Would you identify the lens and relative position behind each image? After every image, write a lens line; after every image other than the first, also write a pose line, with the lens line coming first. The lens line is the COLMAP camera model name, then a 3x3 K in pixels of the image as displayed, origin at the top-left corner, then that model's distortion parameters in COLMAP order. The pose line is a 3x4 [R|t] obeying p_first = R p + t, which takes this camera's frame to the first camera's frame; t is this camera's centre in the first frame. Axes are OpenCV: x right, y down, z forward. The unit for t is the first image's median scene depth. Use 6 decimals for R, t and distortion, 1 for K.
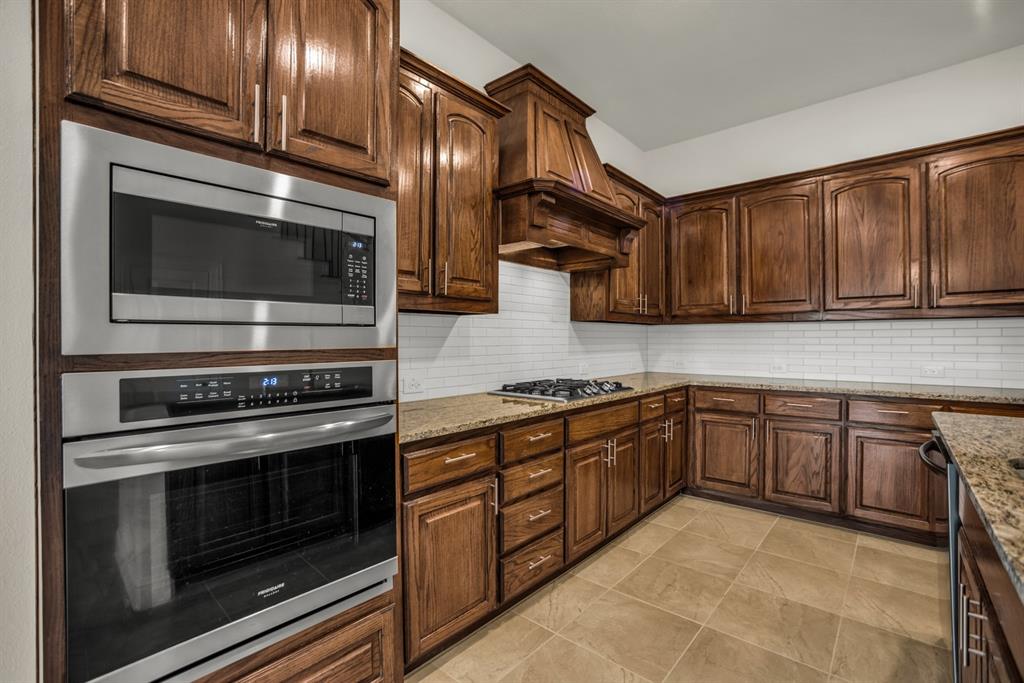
lens RADIAL K [[448.3, 0, 519.4], [0, 448.3, 340.5], [0, 0, 1]] dist [-0.042352, 0.007949]
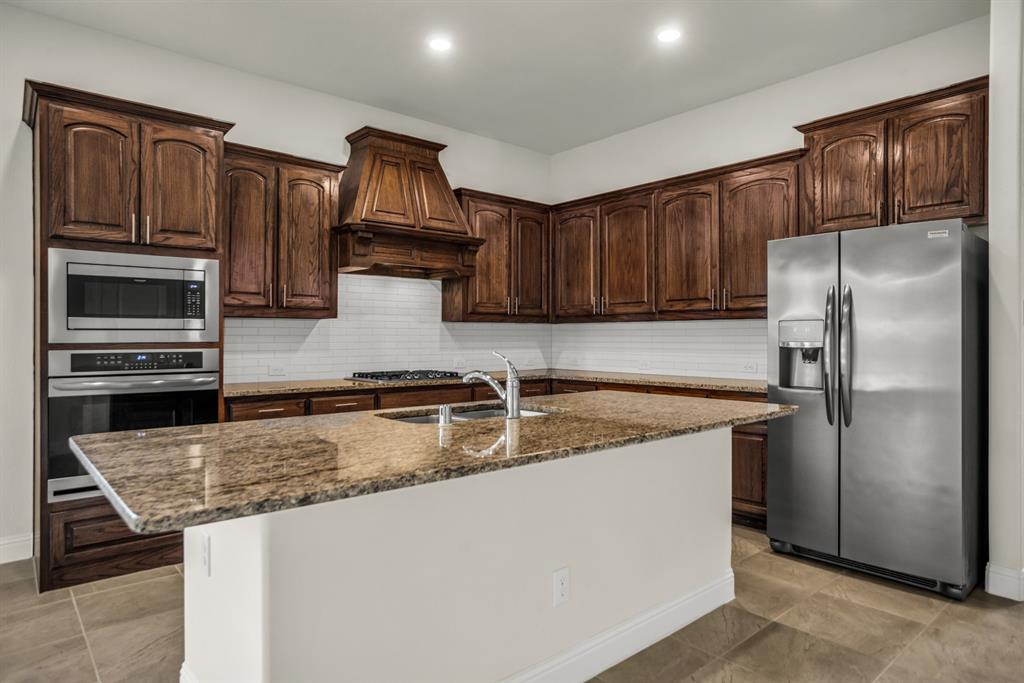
lens RADIAL K [[594.4, 0, 514.9], [0, 594.4, 335.0], [0, 0, 1]] dist [-0.017006, 0.012477]
pose [[0.990910, 0.001372, -0.134519, 0.742186], [-0.002123, 0.999983, -0.005441, 0.000012], [0.134510, 0.005677, 0.990896, -0.725355]]
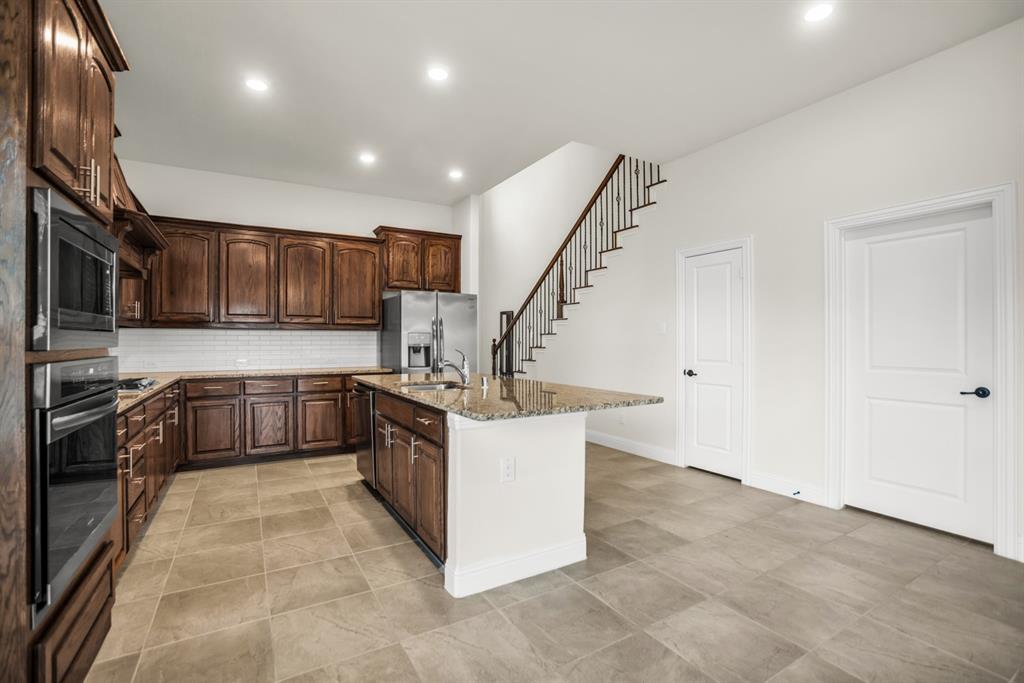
lens RADIAL K [[460.1, 0, 496.7], [0, 460.1, 336.9], [0, 0, 1]] dist [-0.039586, 0.008487]
pose [[0.344337, 0.010309, 0.938790, -0.714778], [0.004446, 0.999911, -0.012611, 0.005302], [-0.938836, 0.008516, 0.344260, -0.340064]]
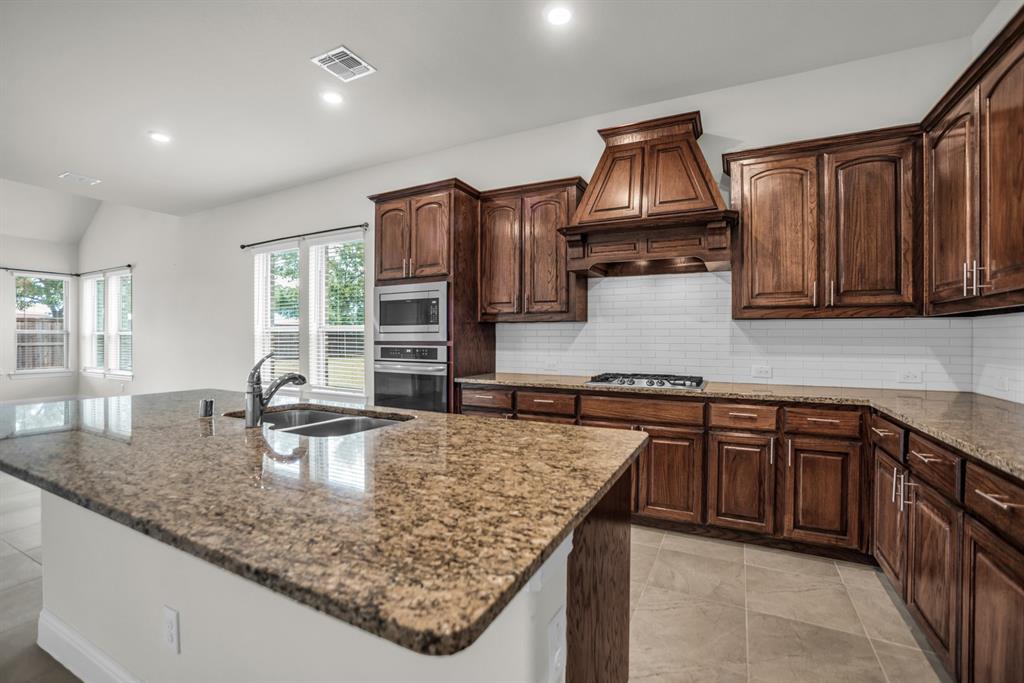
lens RADIAL K [[448.3, 0, 520.5], [0, 448.3, 335.9], [0, 0, 1]] dist [-0.042352, 0.007949]
pose [[0.261427, 0.000812, -0.965223, 1.340241], [-0.005533, 0.999984, -0.000657, -0.007847], [0.965207, 0.005512, 0.261427, 0.456354]]
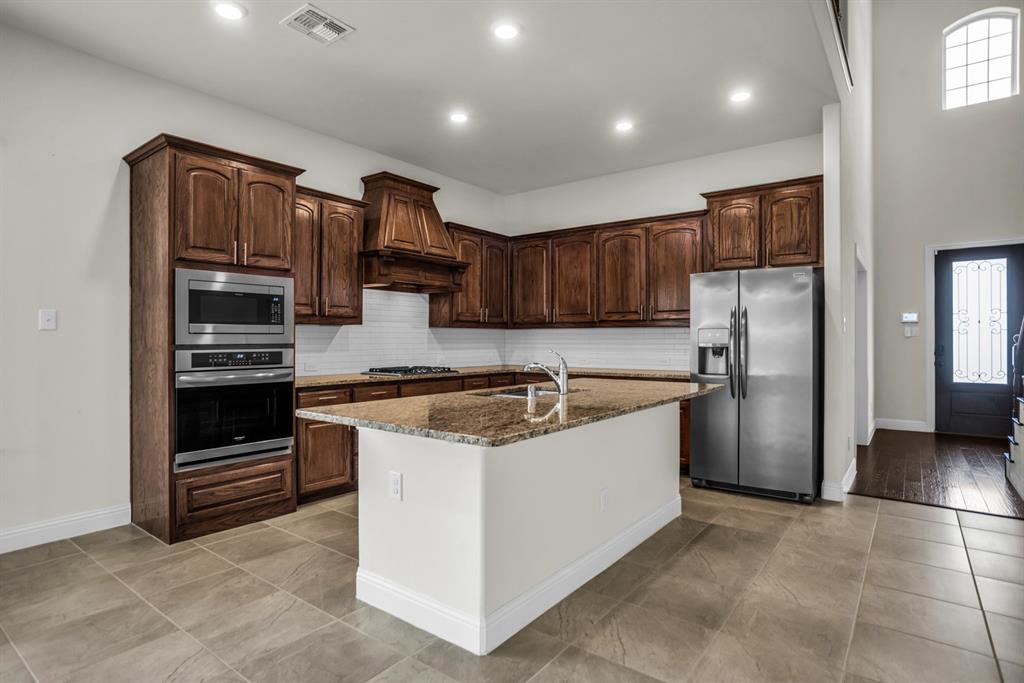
lens RADIAL K [[526.4, 0, 513.7], [0, 526.4, 338.9], [0, 0, 1]] dist [-0.037890, 0.003982]
pose [[0.997733, 0.002438, 0.067260, 0.397706], [-0.002158, 0.999989, -0.004221, 0.001588], [-0.067270, 0.004066, 0.997727, -1.036015]]
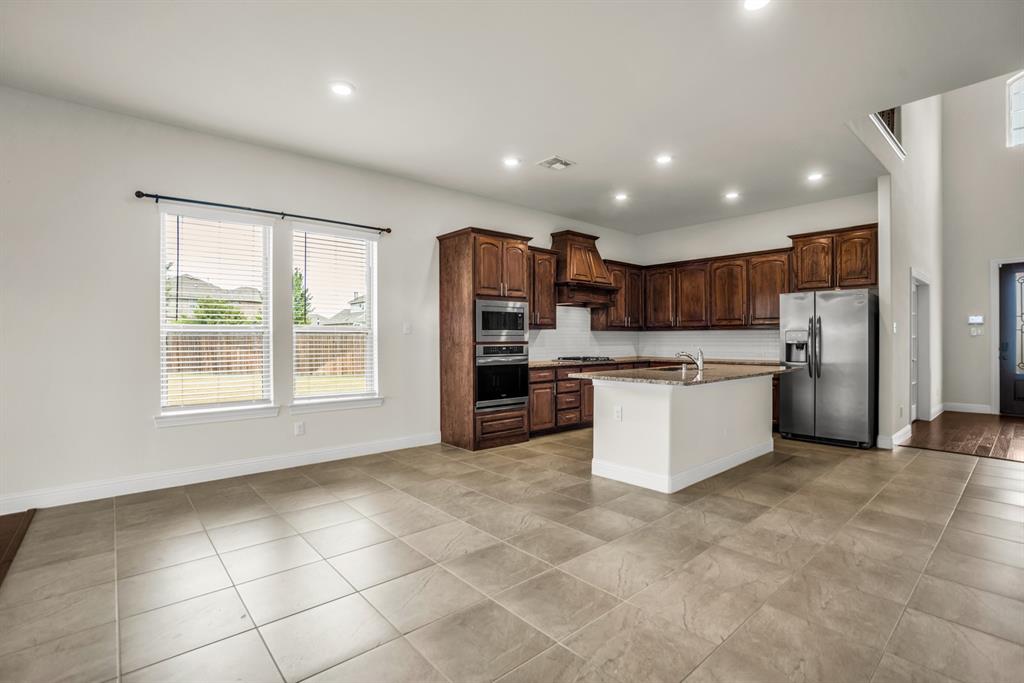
lens RADIAL K [[460.1, 0, 527.2], [0, 460.1, 338.3], [0, 0, 1]] dist [-0.039586, 0.008487]
pose [[0.992793, -0.000368, -0.119843, 0.111814], [-0.000128, 0.999991, -0.004126, 0.005528], [0.119843, 0.004112, 0.992784, -1.765225]]
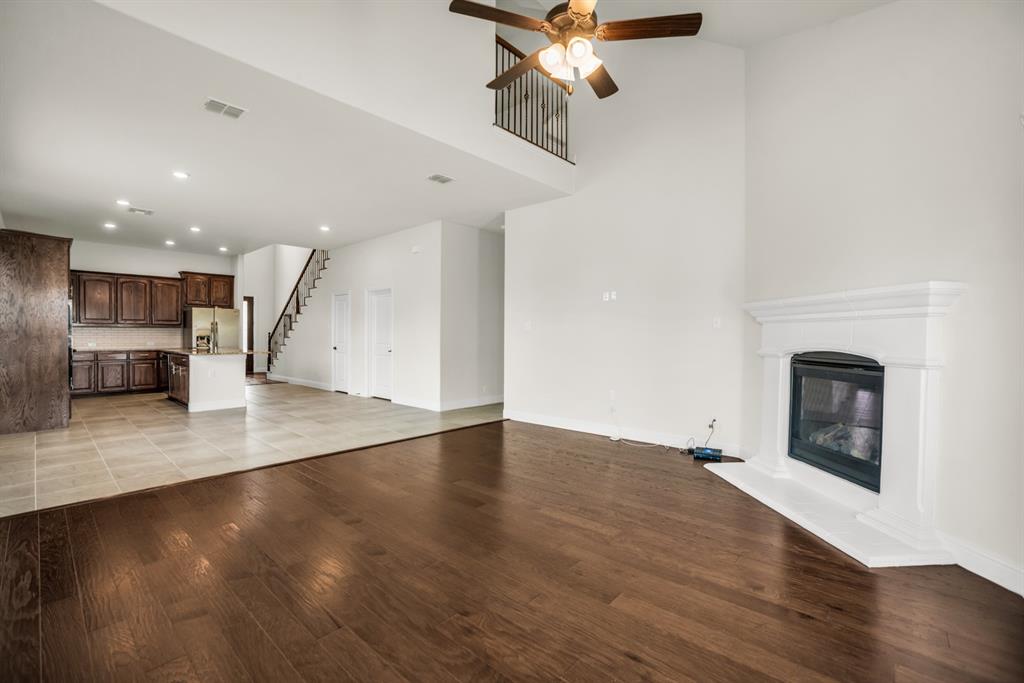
lens RADIAL K [[460.1, 0, 509.3], [0, 460.1, 336.9], [0, 0, 1]] dist [-0.039586, 0.008487]
pose [[0.048699, 0.005432, 0.998799, -2.837520], [0.002383, 0.999982, -0.005555, 0.058029], [-0.998811, 0.002651, 0.048685, -2.282010]]
